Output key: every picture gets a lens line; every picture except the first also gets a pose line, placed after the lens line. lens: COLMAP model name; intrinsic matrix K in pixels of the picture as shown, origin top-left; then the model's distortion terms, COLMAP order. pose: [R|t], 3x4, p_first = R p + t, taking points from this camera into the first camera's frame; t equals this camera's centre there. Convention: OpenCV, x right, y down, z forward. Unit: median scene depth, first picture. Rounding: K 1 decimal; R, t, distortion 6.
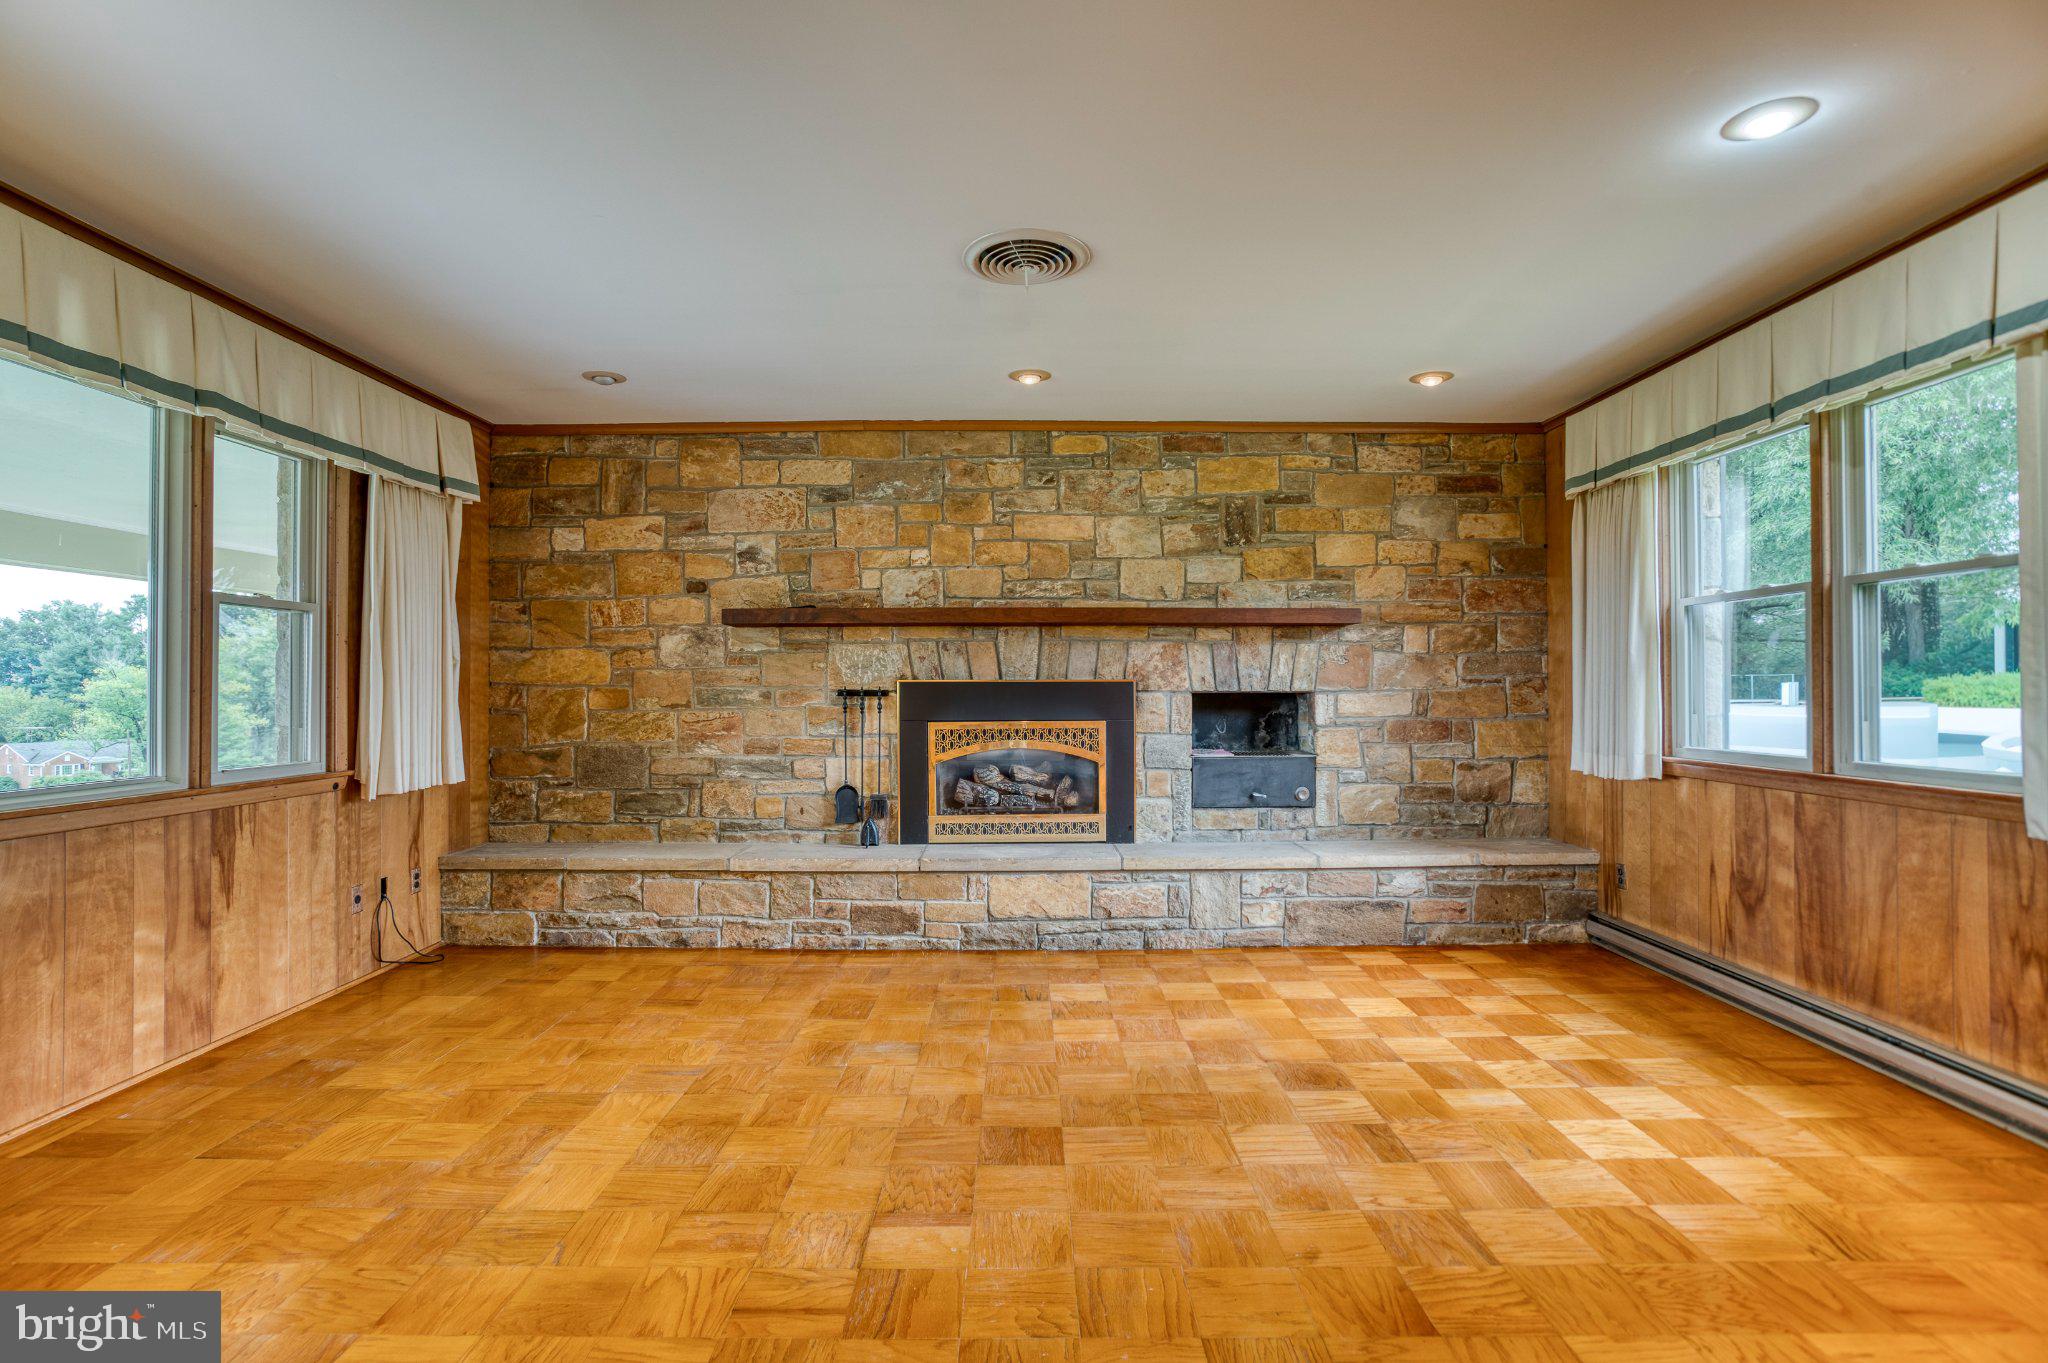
lens RADIAL K [[1020.6, 0, 1003.0], [0, 1020.6, 681.7], [0, 0, 1]] dist [-0.066183, 0.033186]
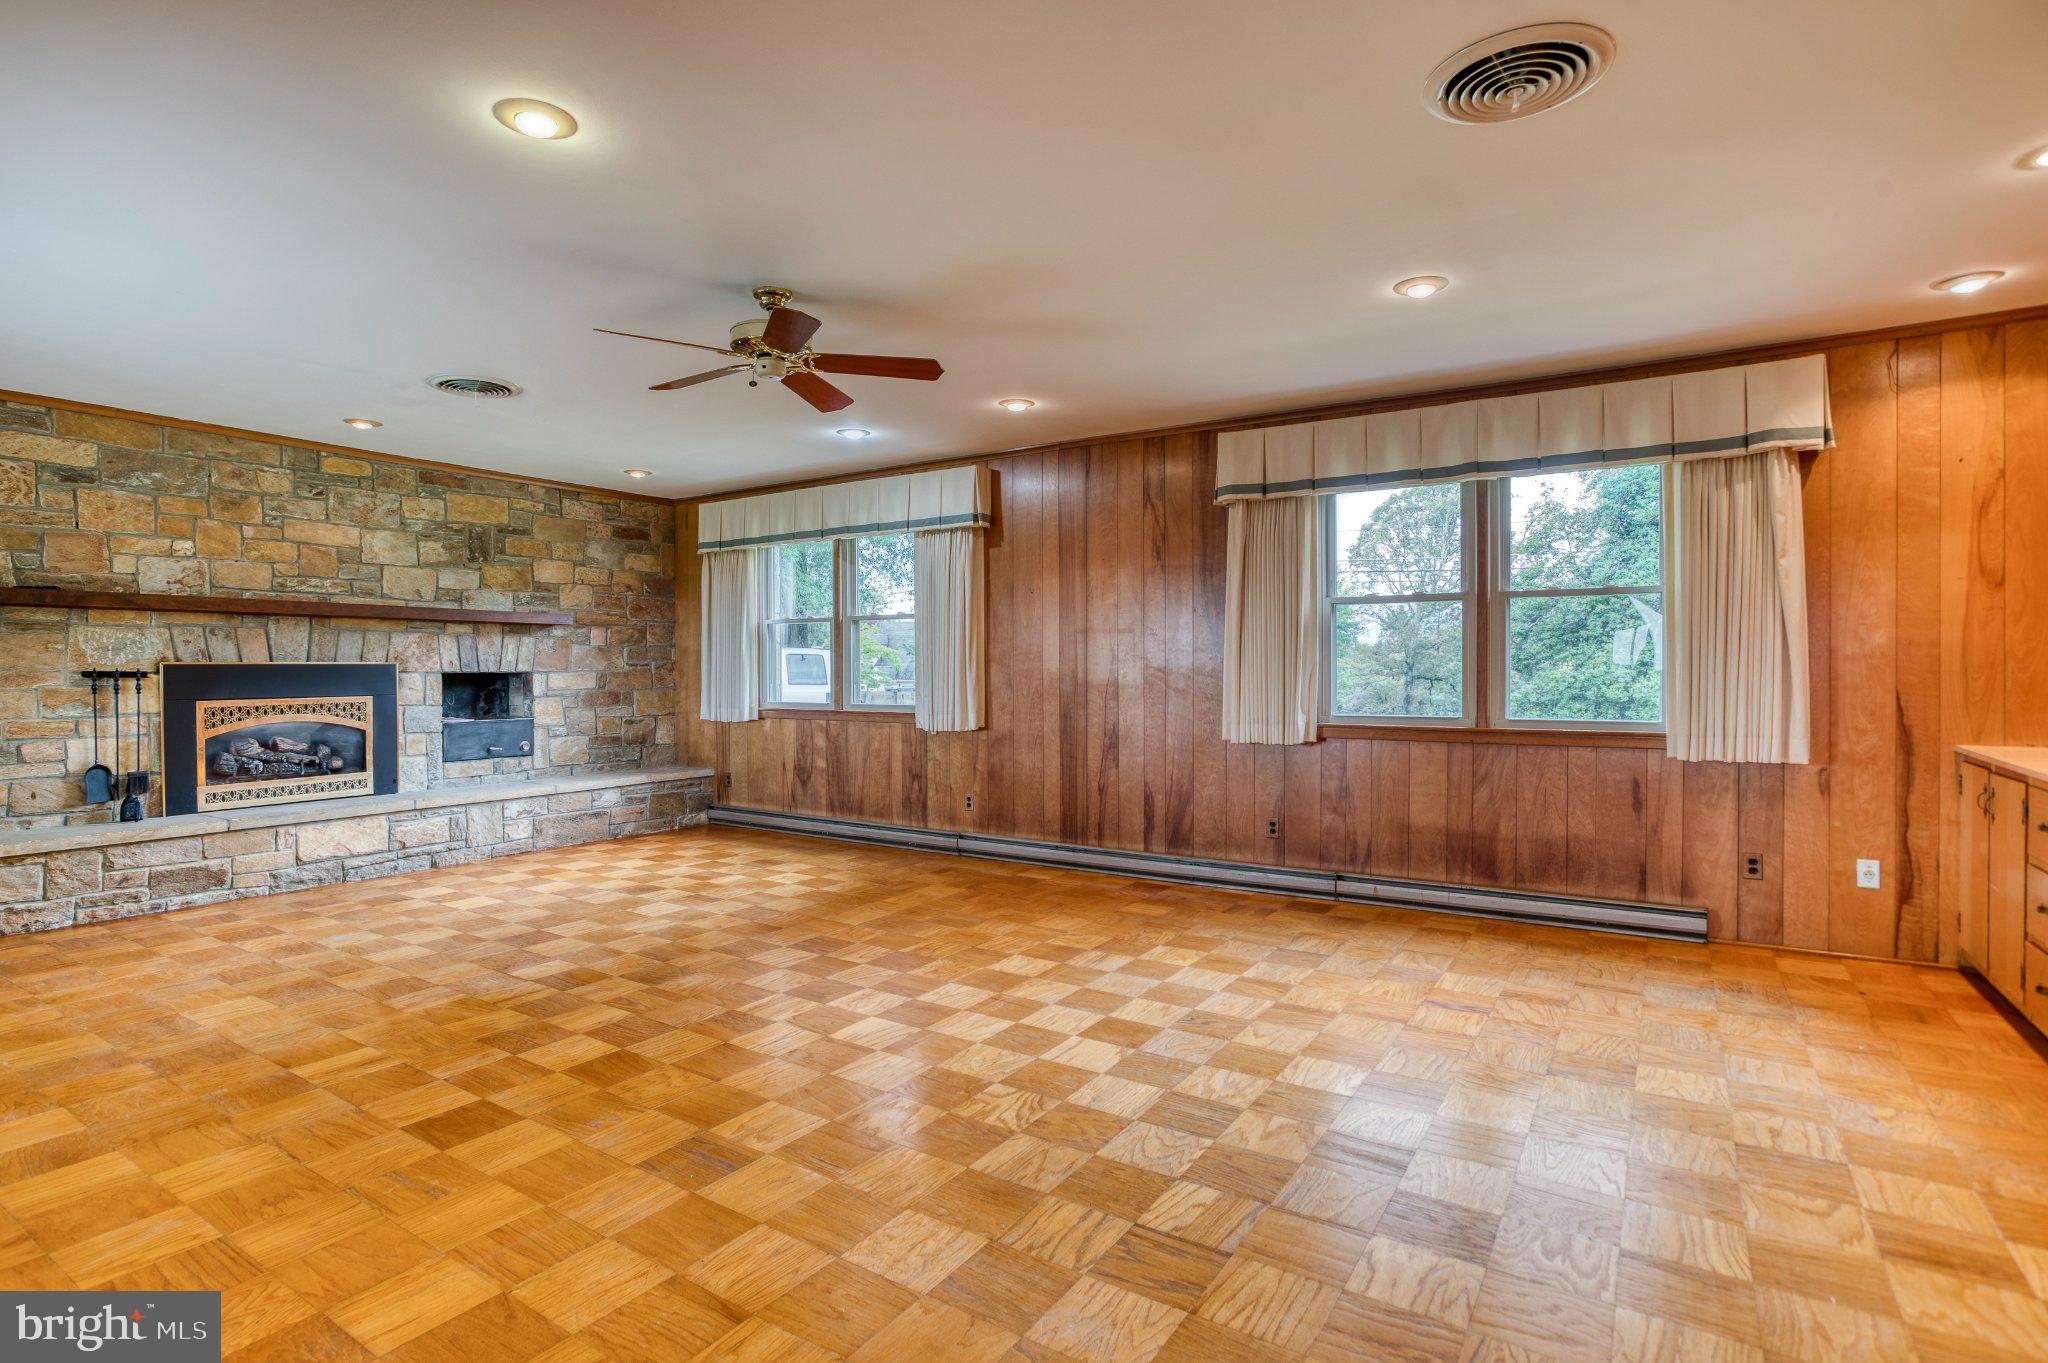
lens RADIAL K [[986.3, 0, 1015.5], [0, 986.3, 675.0], [0, 0, 1]] dist [-0.057192, 0.028024]
pose [[0.553520, -0.005170, 0.832820, -0.440031], [-0.004146, 0.999951, 0.008964, -0.000898], [-0.832825, -0.008414, 0.553472, -0.290271]]
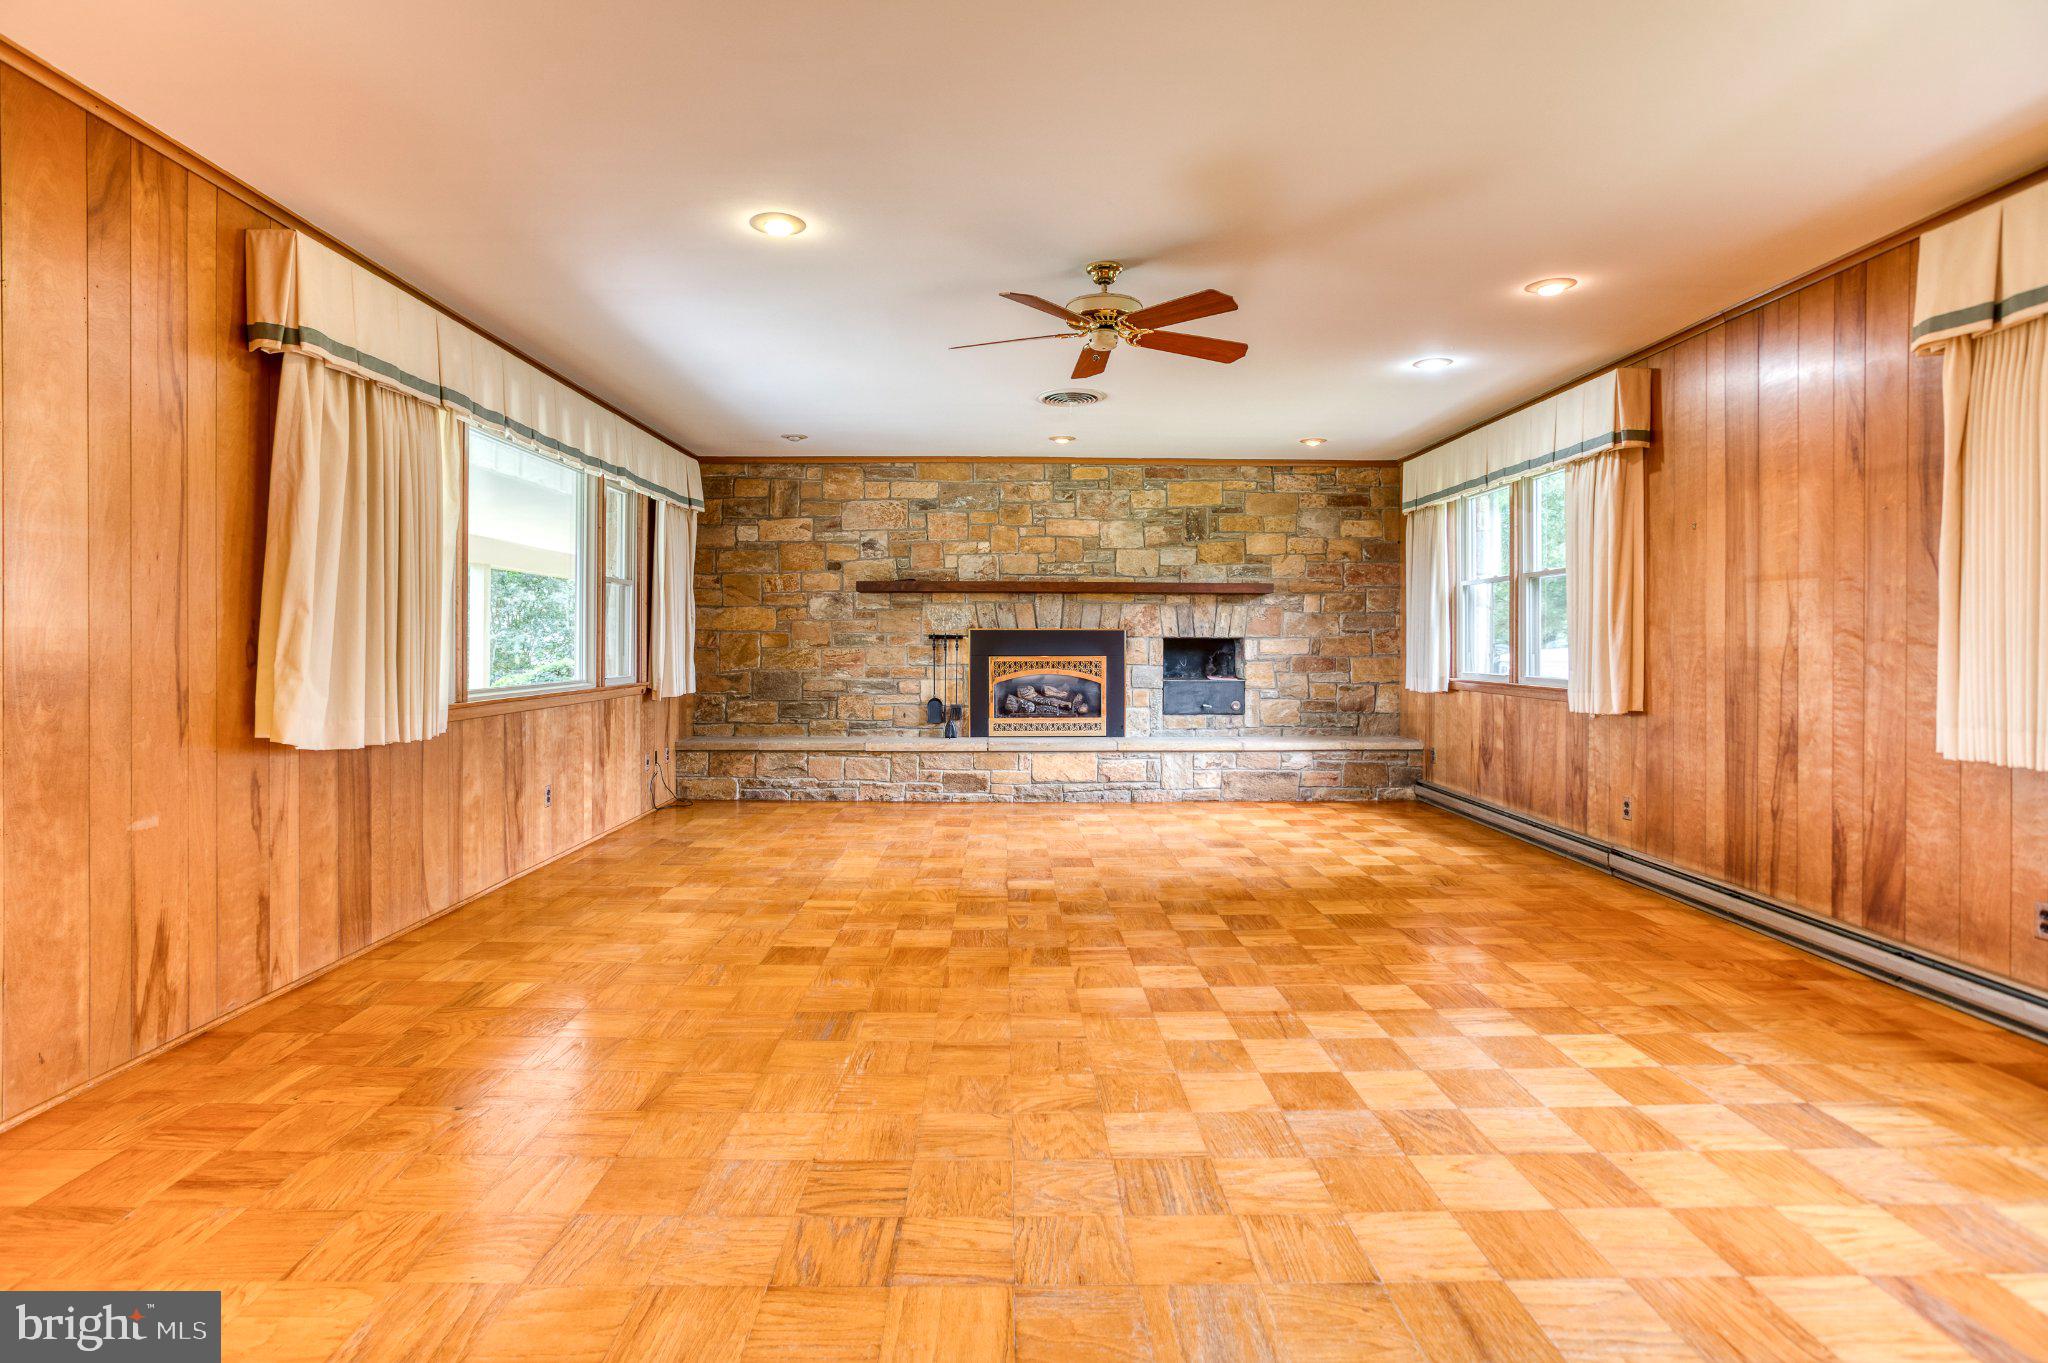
lens RADIAL K [[994.6, 0, 1003.2], [0, 994.6, 641.8], [0, 0, 1]] dist [-0.072229, 0.035457]
pose [[0.999892, 0.005136, 0.013801, -0.072517], [-0.005260, 0.999946, 0.008998, 0.004306], [-0.013754, -0.009070, 0.999864, -0.471689]]
